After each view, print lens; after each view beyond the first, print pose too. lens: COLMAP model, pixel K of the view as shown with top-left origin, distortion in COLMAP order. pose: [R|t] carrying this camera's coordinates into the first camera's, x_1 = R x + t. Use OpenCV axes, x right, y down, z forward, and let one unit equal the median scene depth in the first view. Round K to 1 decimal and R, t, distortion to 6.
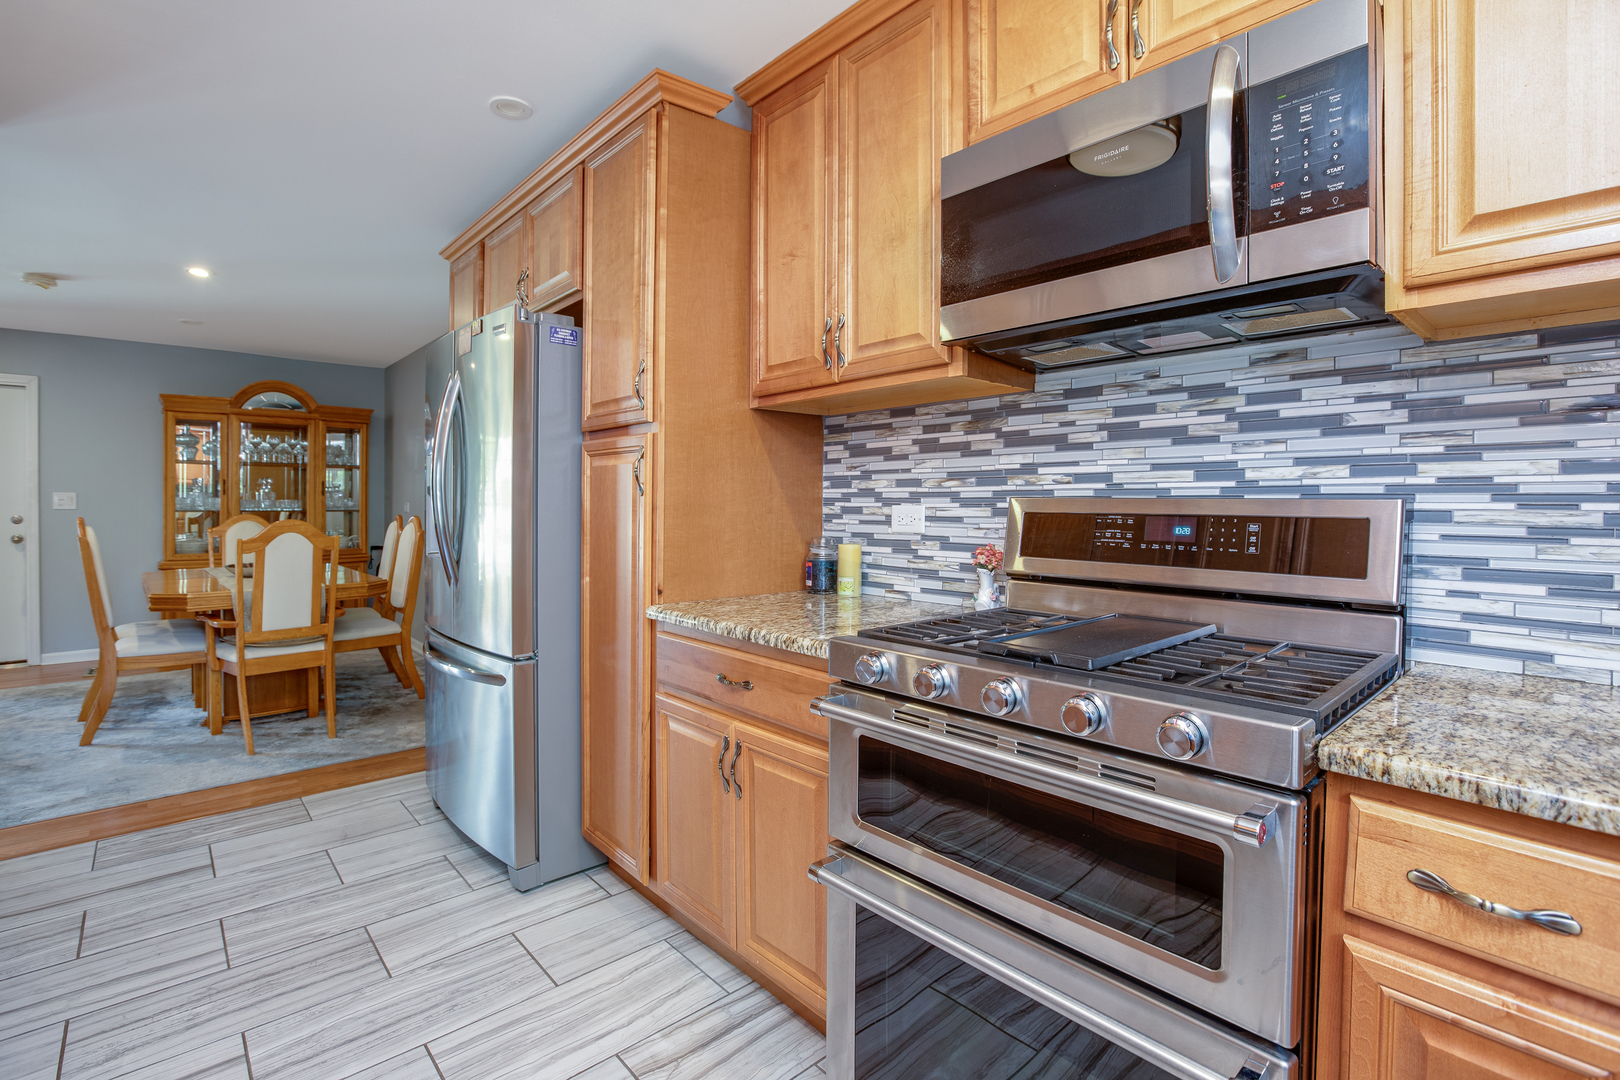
lens RADIAL K [[738.4, 0, 808.7], [0, 738.4, 517.3], [0, 0, 1]] dist [-0.014316, -0.000116]
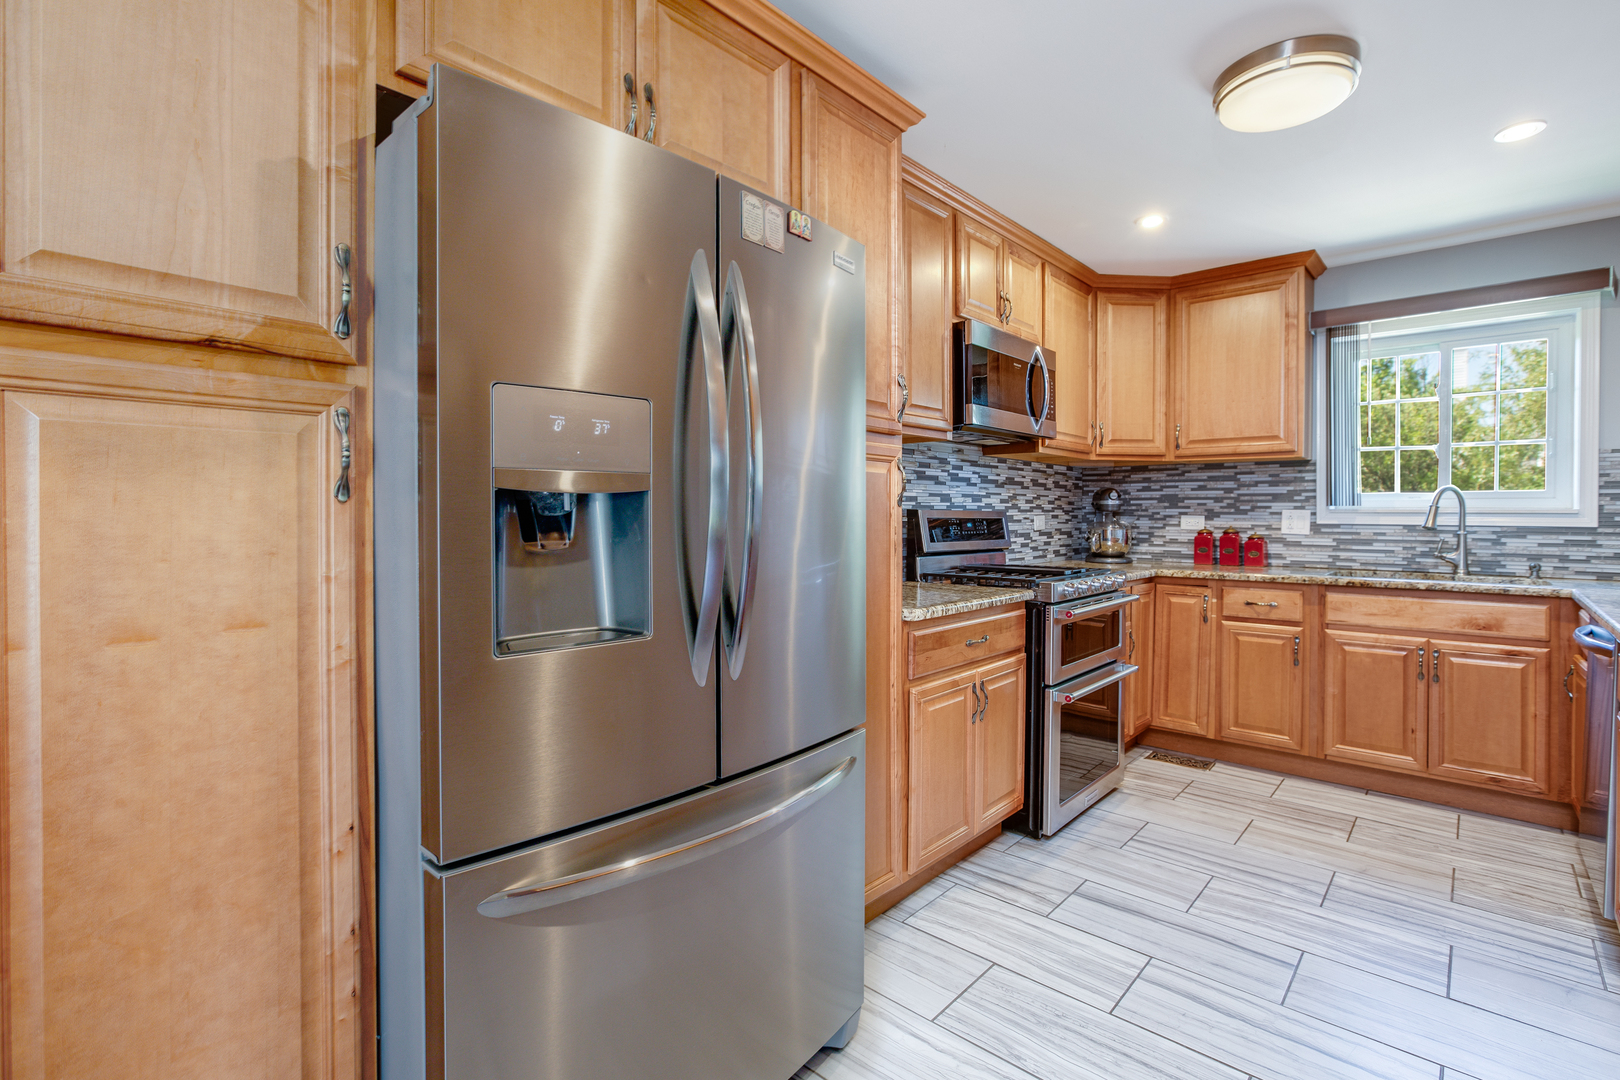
lens RADIAL K [[776.4, 0, 813.7], [0, 776.4, 515.3], [0, 0, 1]] dist [-0.001069, -0.000075]
pose [[-0.111143, -0.011310, 0.993740, -1.696066], [0.010032, 0.999872, 0.012502, -0.043011], [-0.993754, 0.011359, -0.111016, 1.626080]]
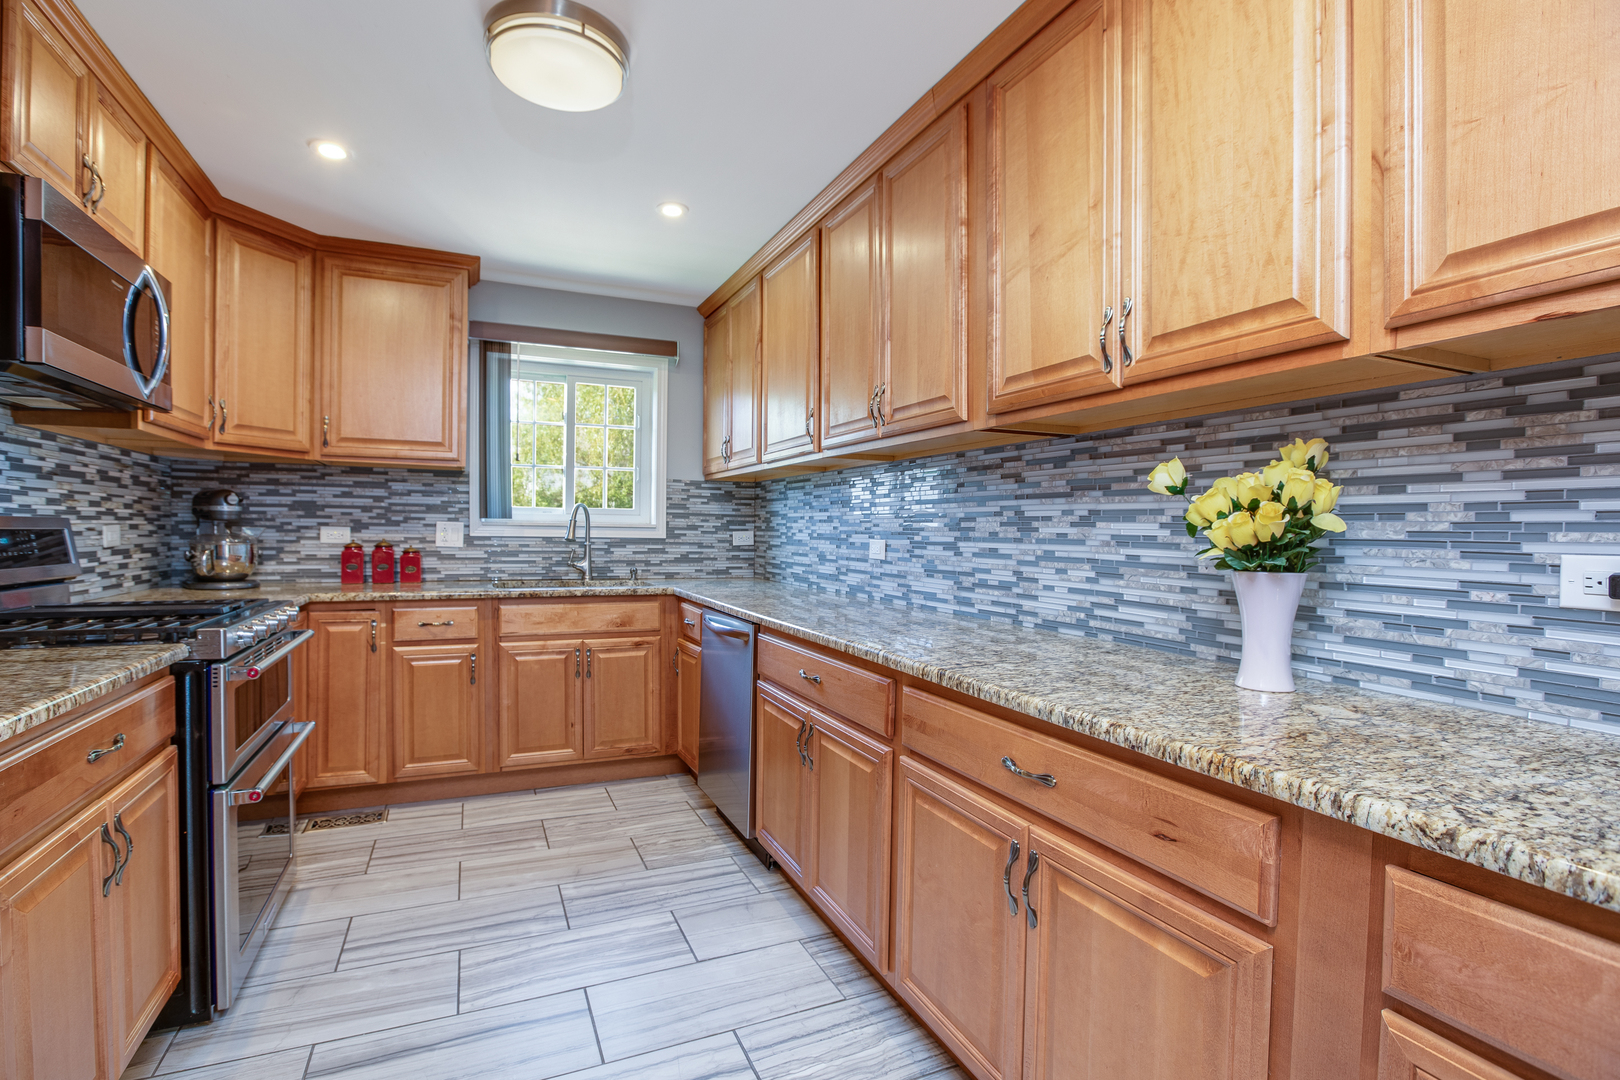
lens RADIAL K [[752.4, 0, 827.9], [0, 752.4, 547.1], [0, 0, 1]] dist [-0.040432, 0.007889]
pose [[-0.953176, -0.027063, 0.301204, -1.191027], [-0.016905, 0.999199, 0.036283, -0.038847], [-0.301944, 0.029492, -0.952869, 1.660675]]
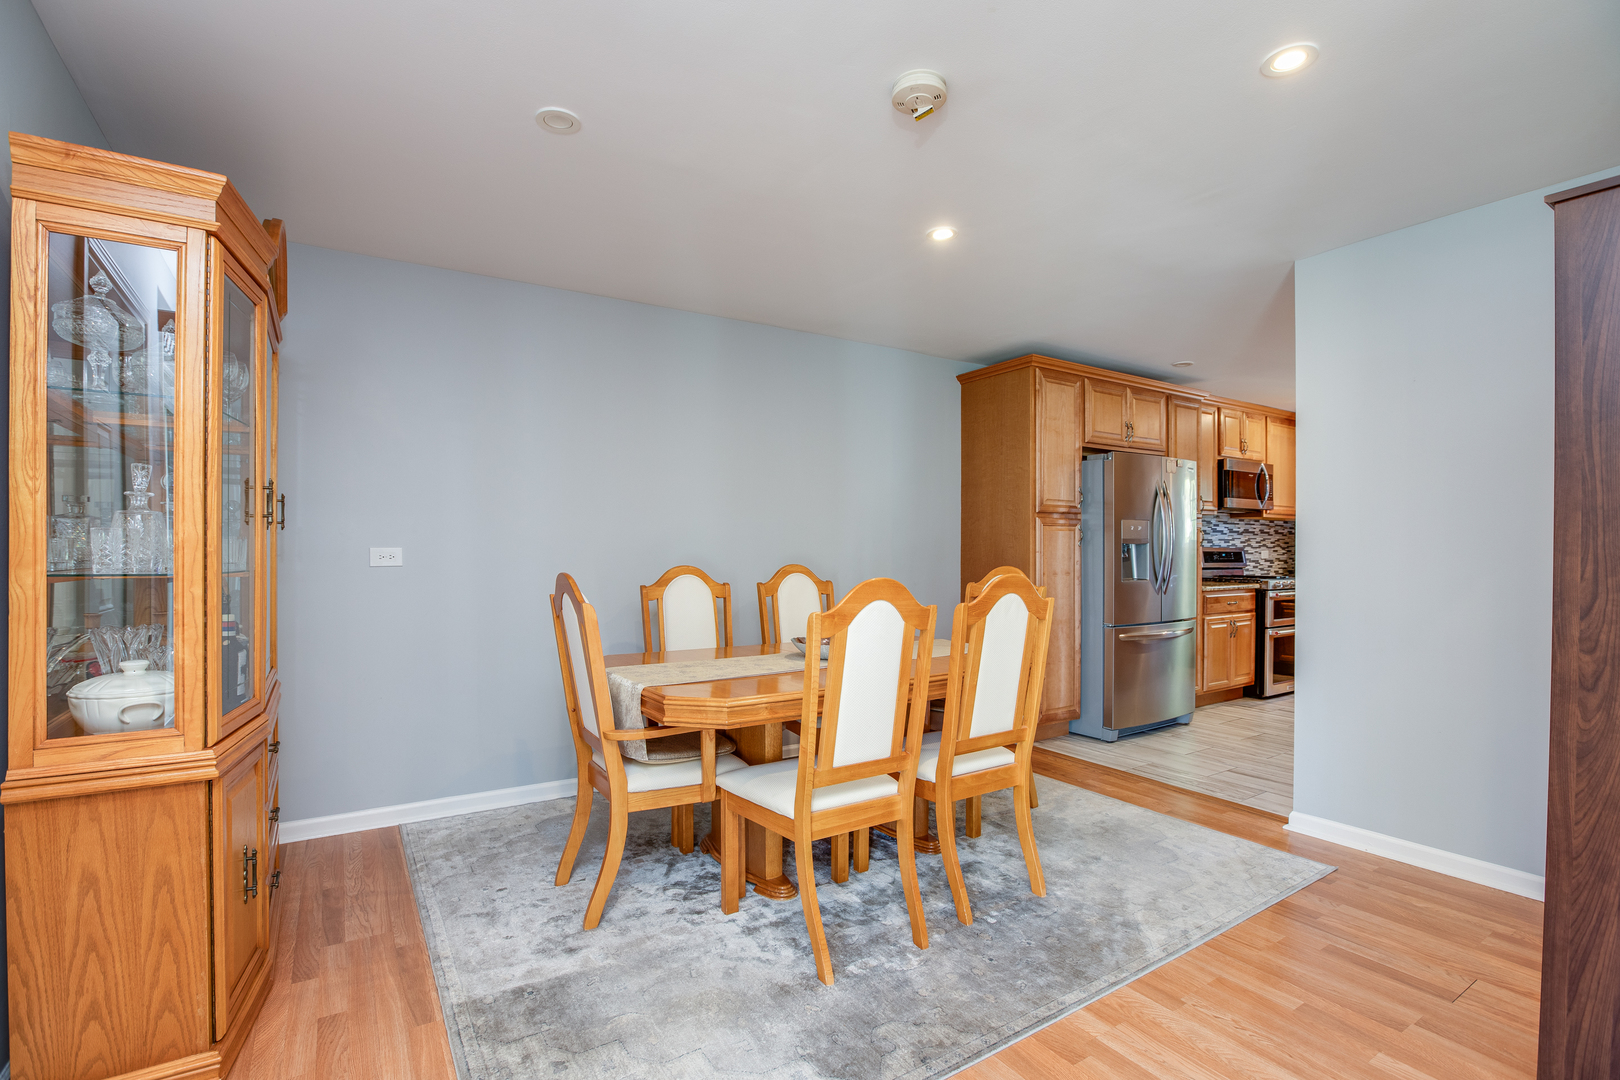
lens RADIAL K [[759.1, 0, 810.0], [0, 759.1, 540.0], [0, 0, 1]] dist [-0.003109, -0.000005]
pose [[0.156346, 0.000129, 0.987702, -4.137544], [0.008396, 0.999964, -0.001459, -0.080549], [-0.987667, 0.008521, 0.156339, 2.576442]]
